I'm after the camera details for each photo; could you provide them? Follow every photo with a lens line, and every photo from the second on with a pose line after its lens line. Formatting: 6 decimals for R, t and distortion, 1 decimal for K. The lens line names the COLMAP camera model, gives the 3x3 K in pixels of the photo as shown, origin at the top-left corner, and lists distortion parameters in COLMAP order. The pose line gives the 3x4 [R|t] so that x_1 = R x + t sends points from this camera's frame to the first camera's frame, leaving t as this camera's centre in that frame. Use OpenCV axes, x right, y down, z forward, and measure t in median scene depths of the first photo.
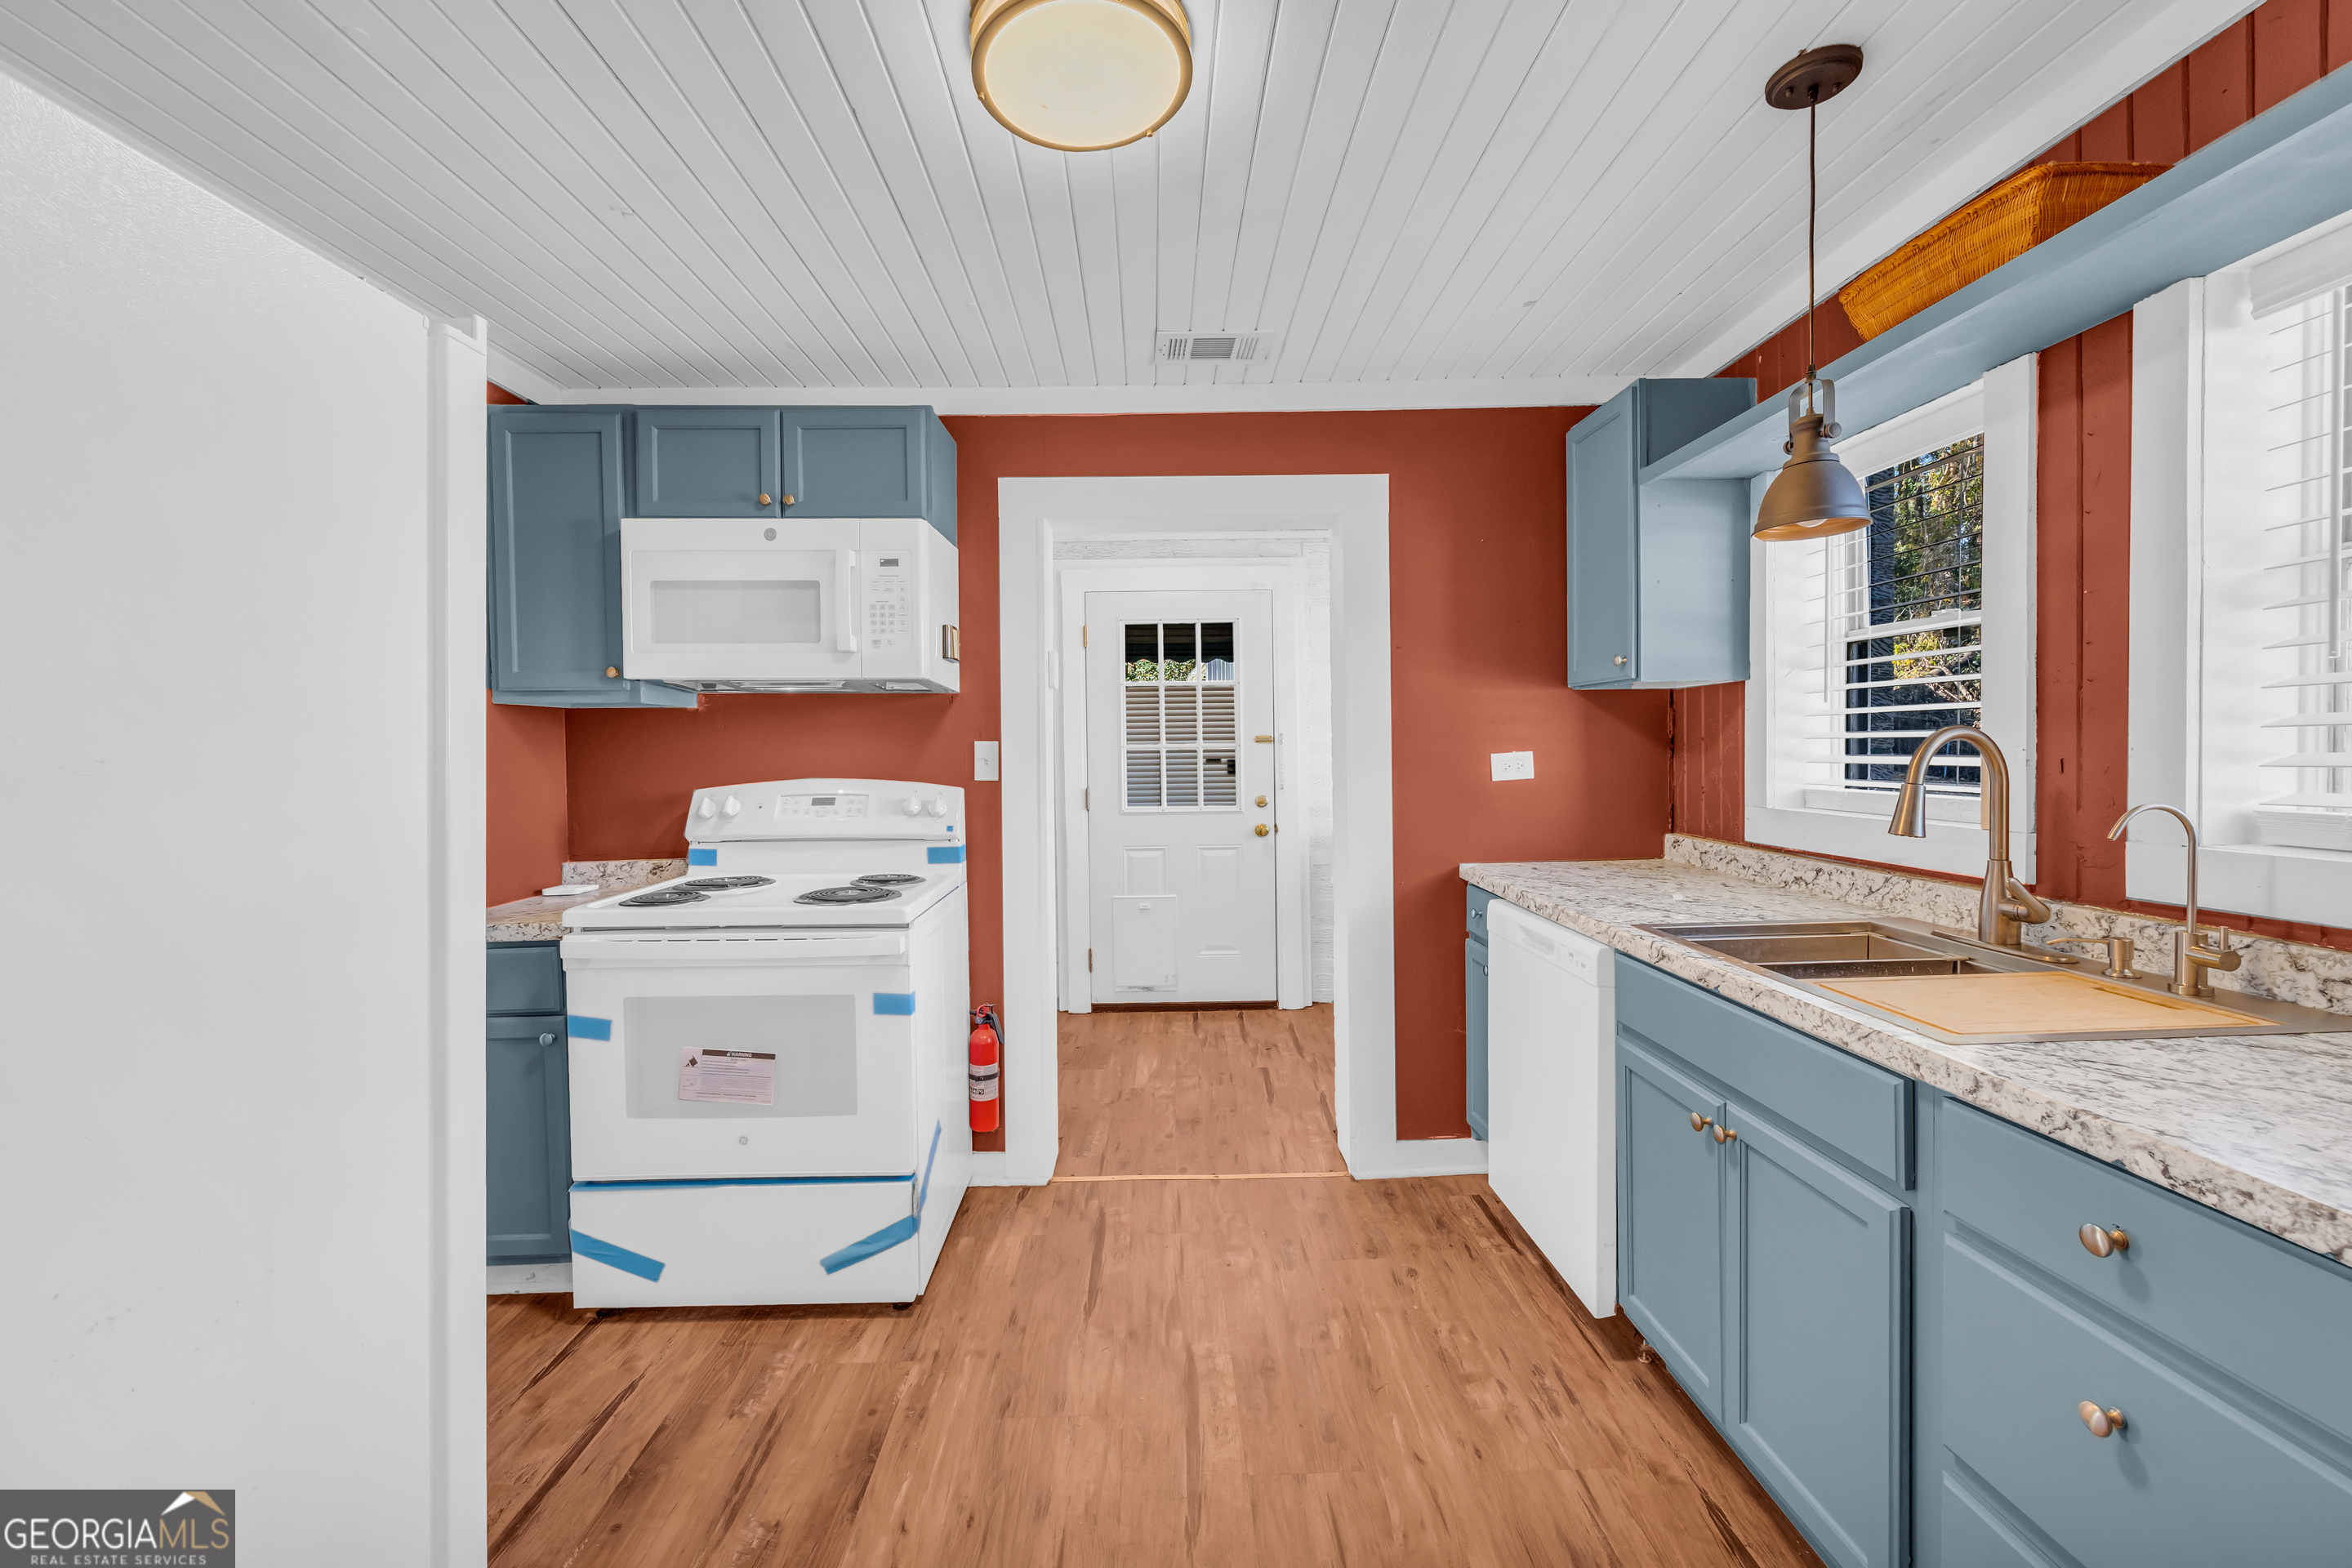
lens RADIAL K [[971.3, 0, 1163.0], [0, 971.3, 742.0], [0, 0, 1]] dist [-0.000796, -0.000045]
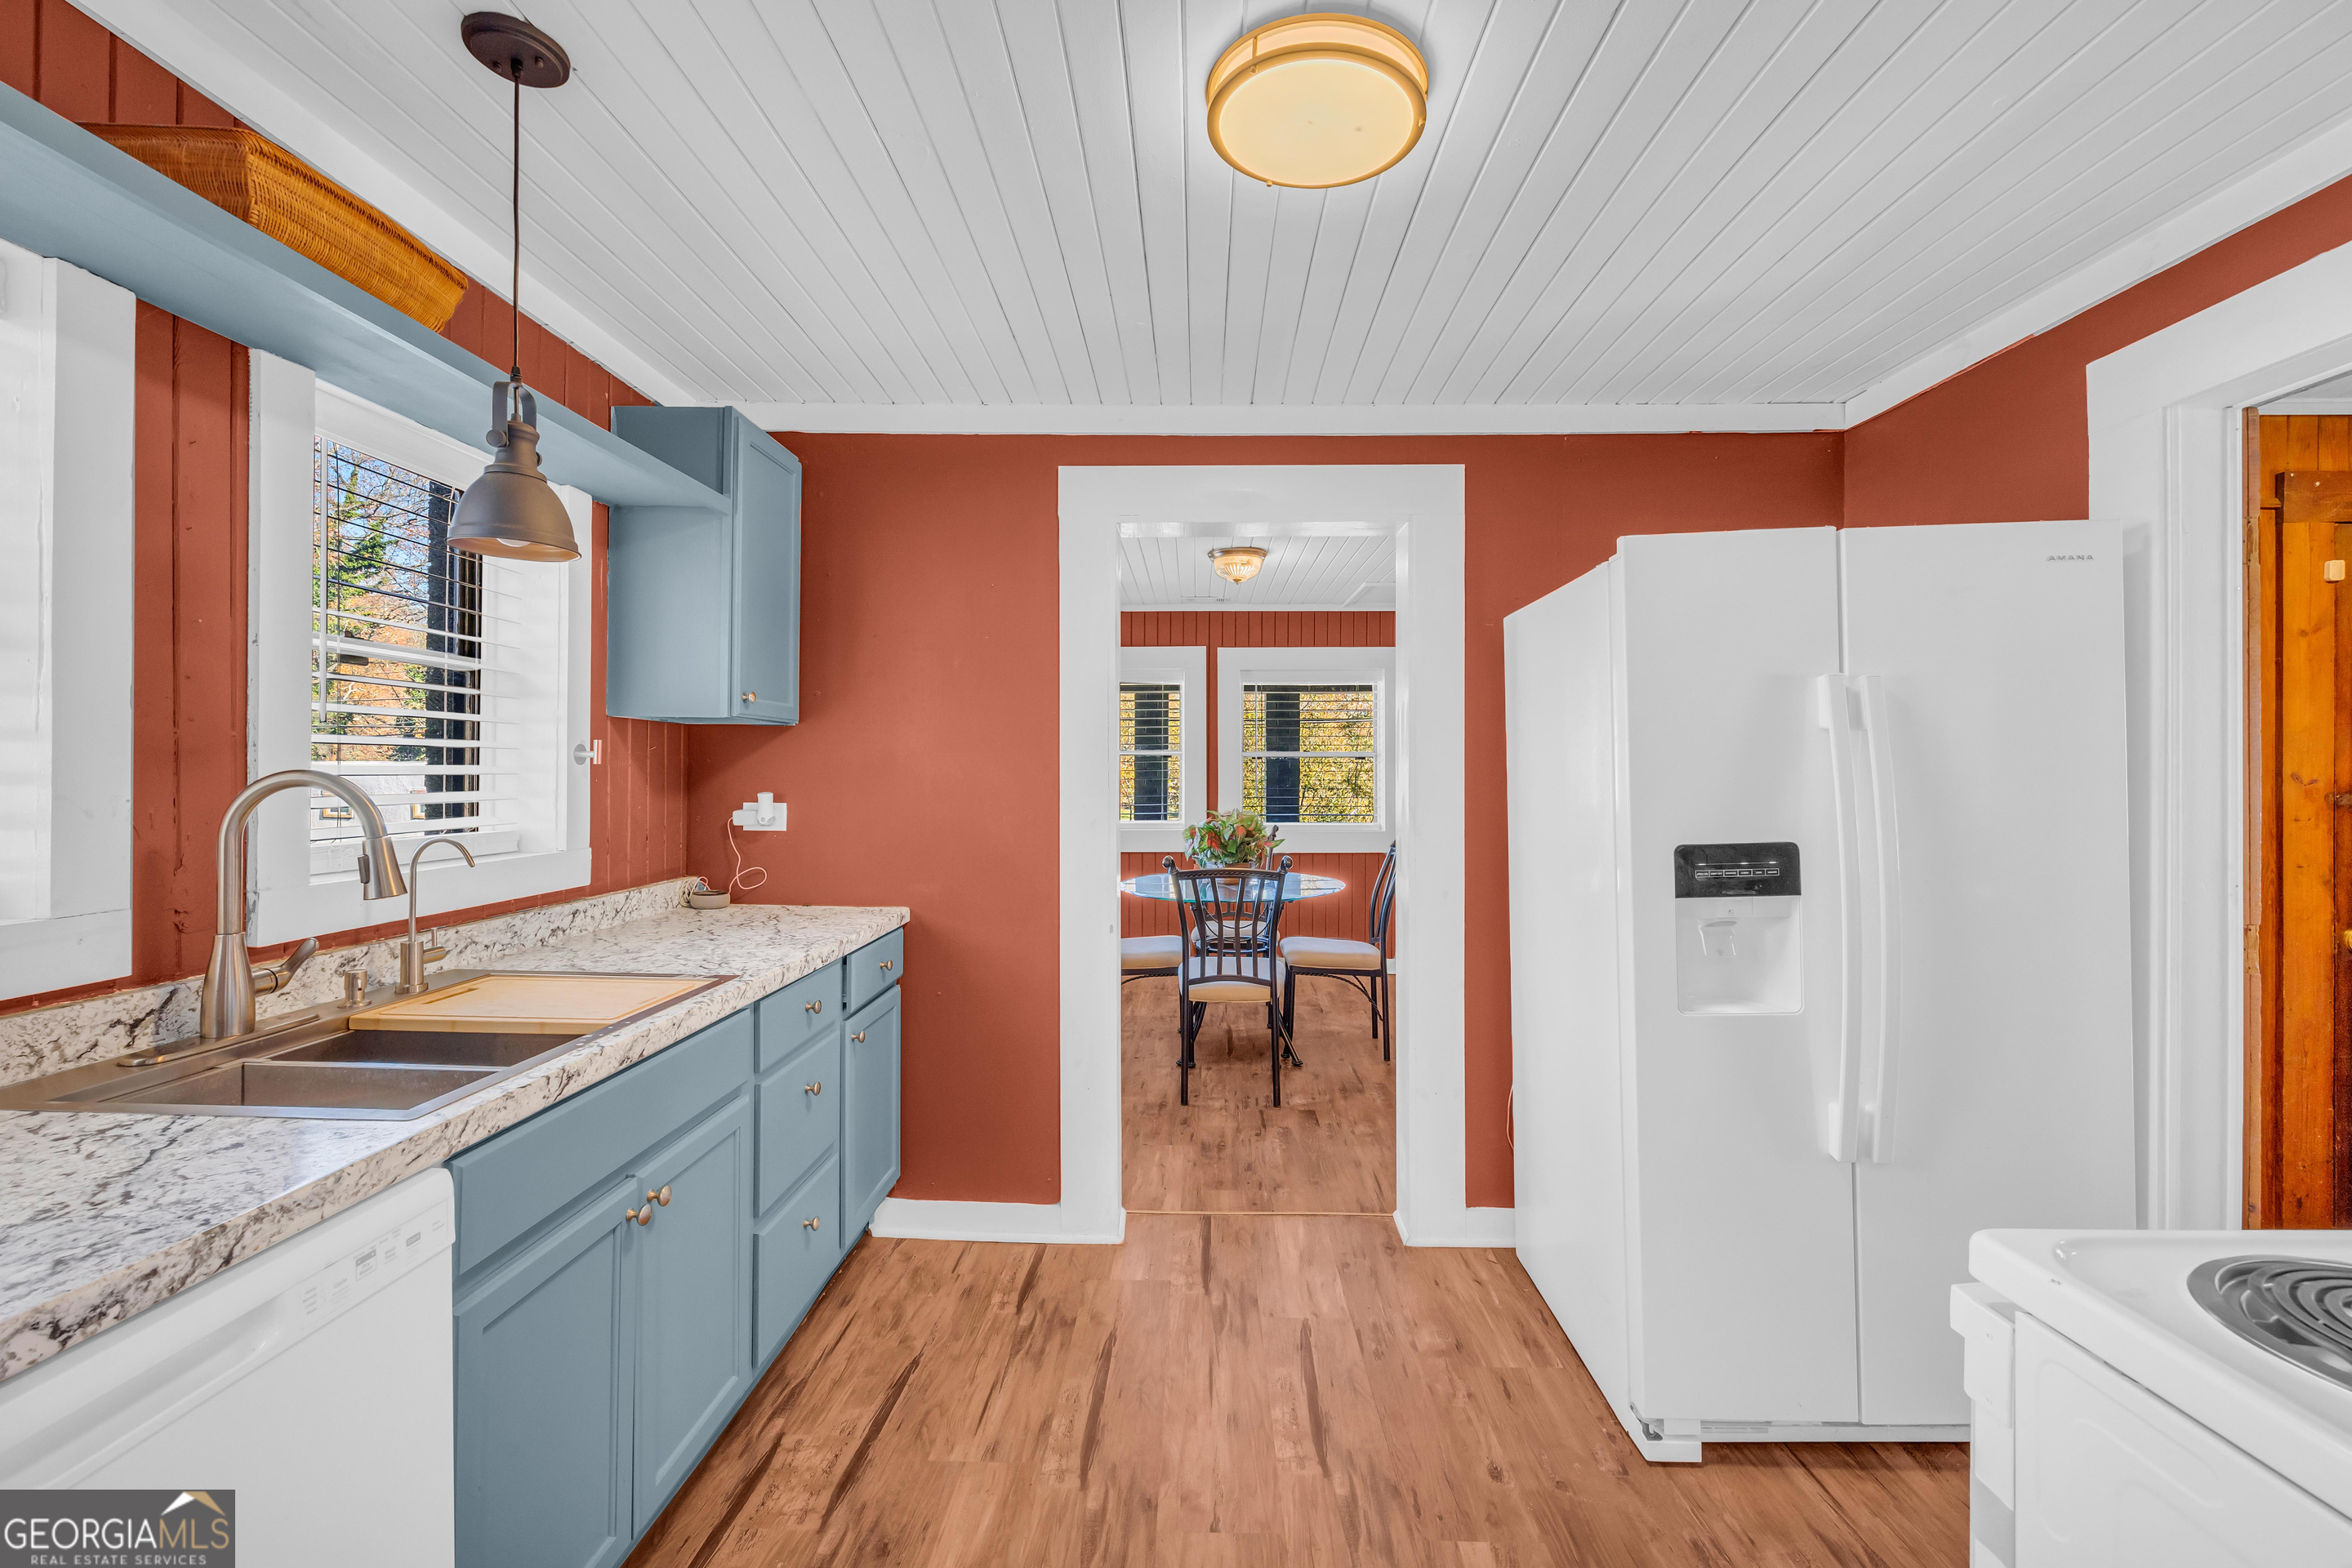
lens RADIAL K [[978.2, 0, 1144.2], [0, 978.2, 778.6], [0, 0, 1]] dist [-0.001918, -0.000534]
pose [[-0.997937, 0.009521, 0.063494, 0.023627], [0.009366, 0.999952, -0.002742, 0.002818], [-0.063518, -0.002142, -0.997978, 1.607020]]
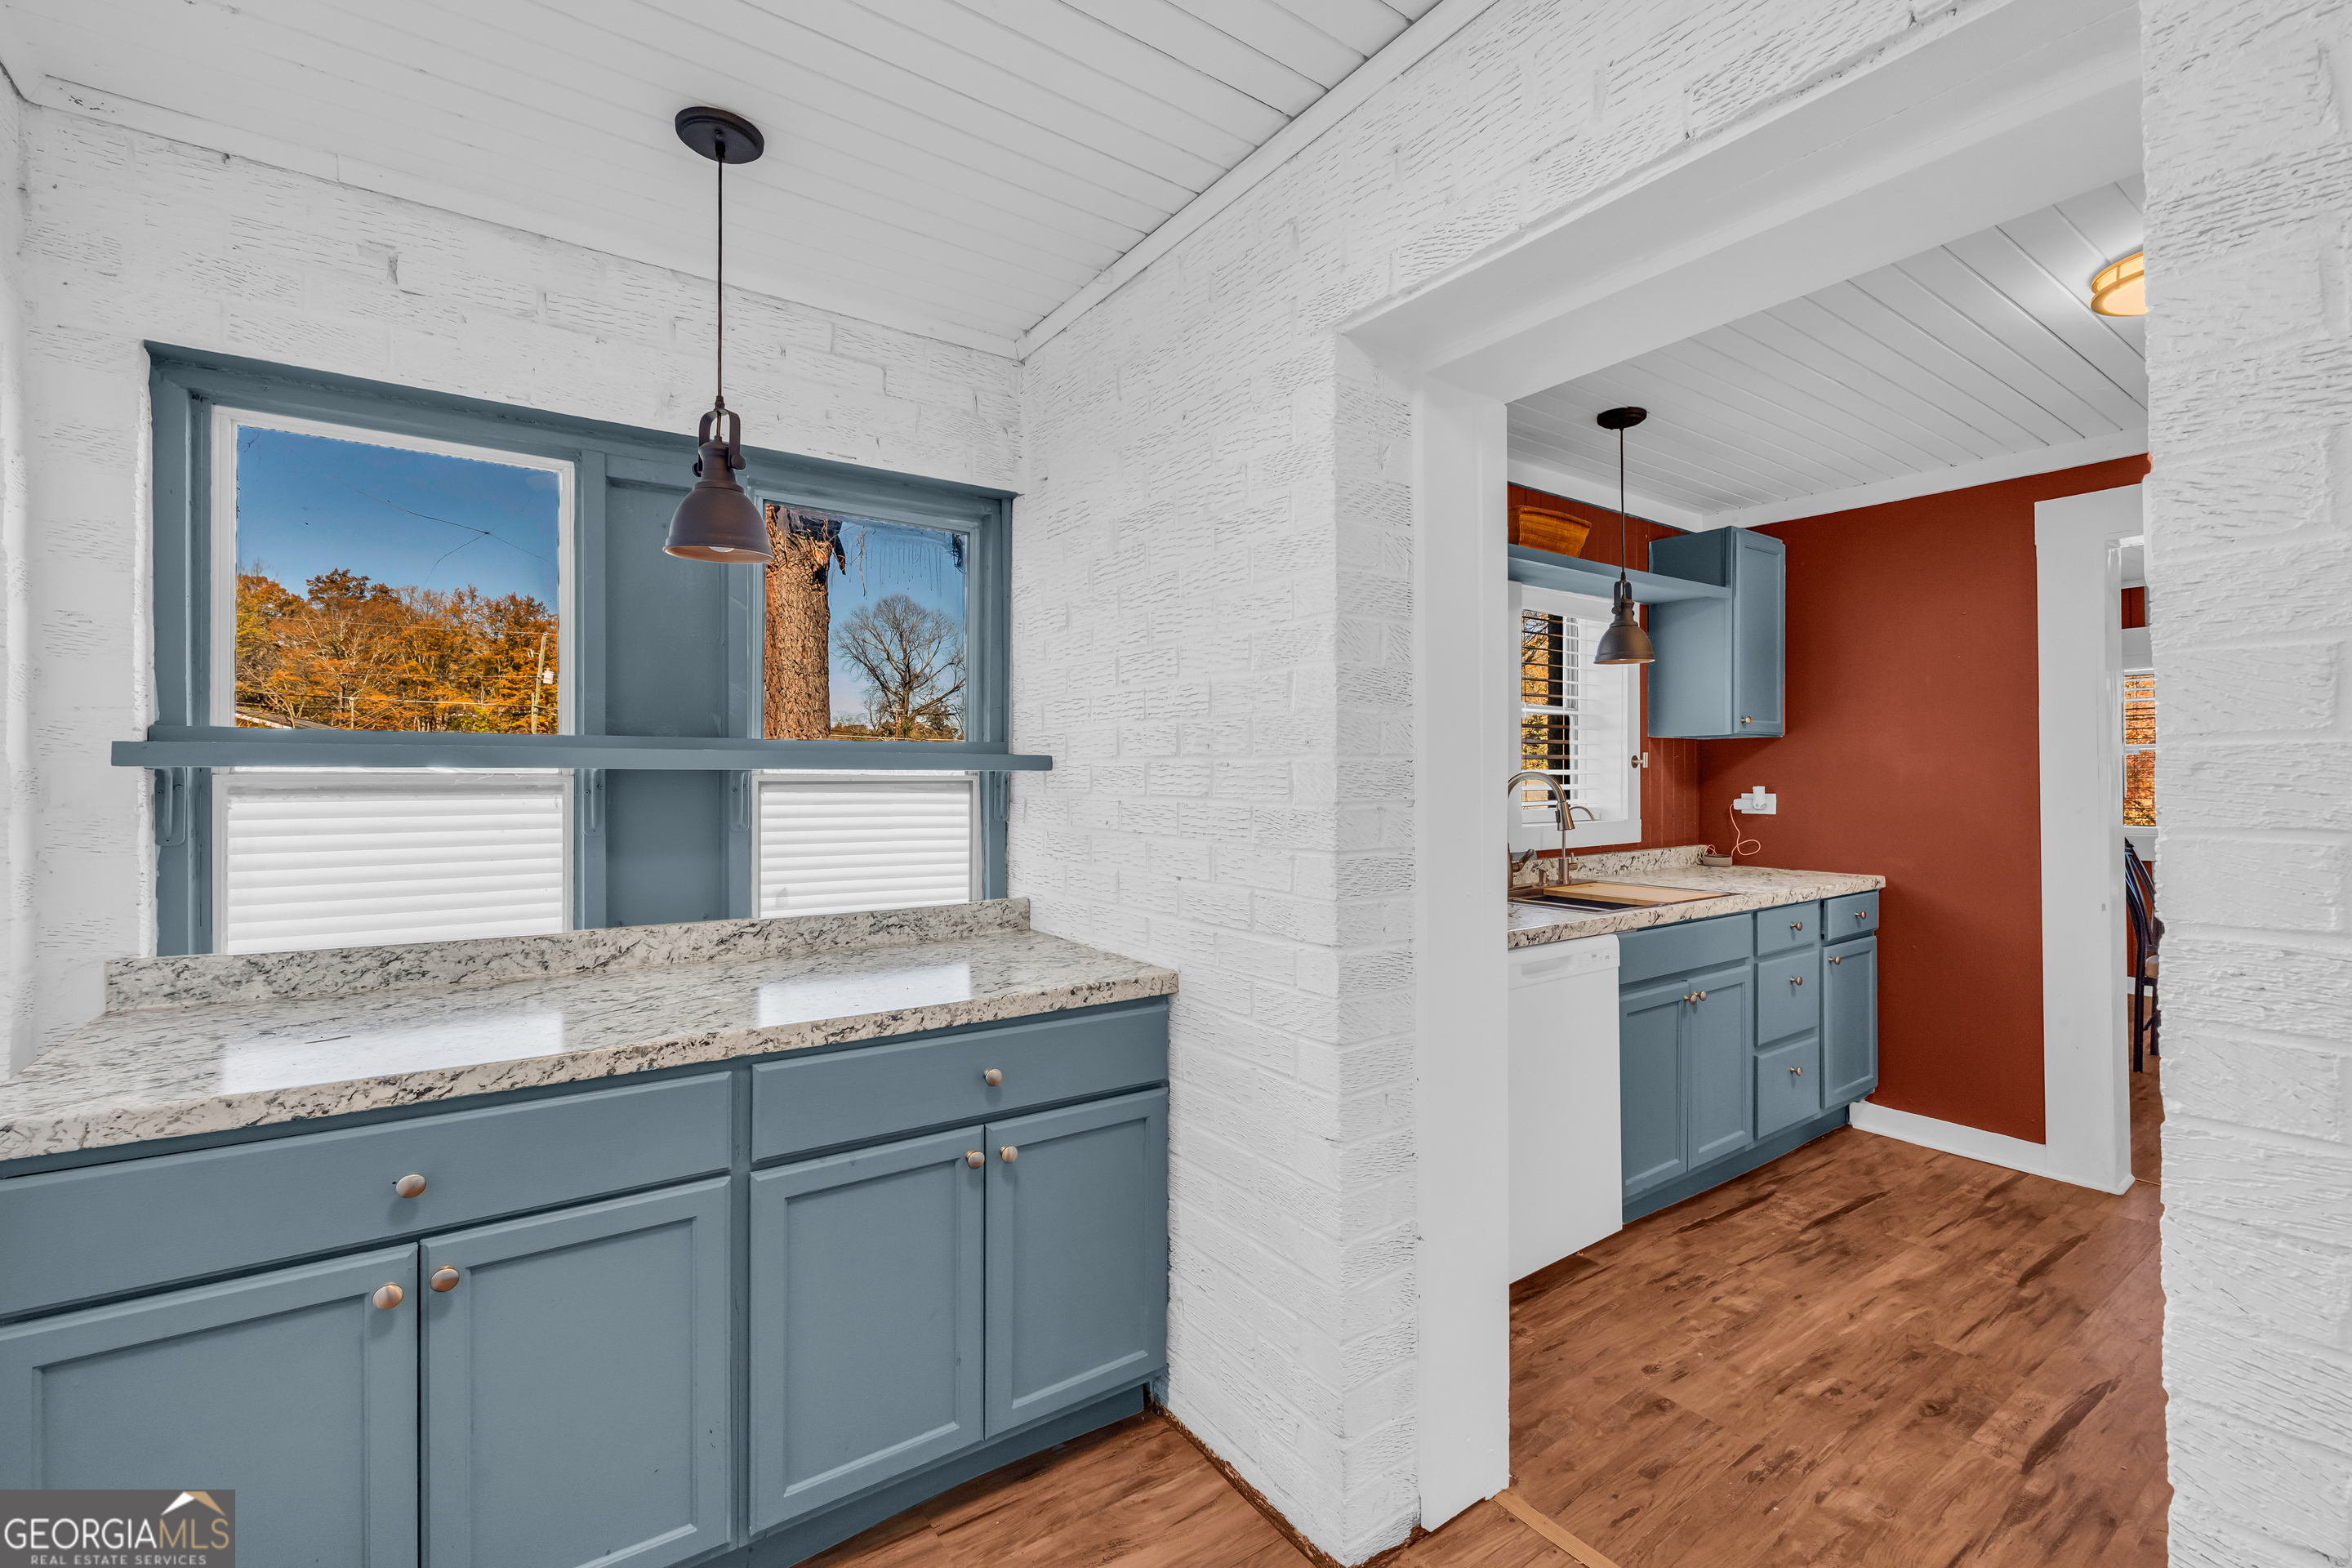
lens RADIAL K [[978.2, 0, 1144.2], [0, 978.2, 778.6], [0, 0, 1]] dist [-0.001918, -0.000534]
pose [[-0.547033, 0.019753, 0.836878, -0.309316], [0.009103, 0.999803, -0.017648, 0.022228], [-0.837062, -0.002036, -0.547105, 2.341714]]
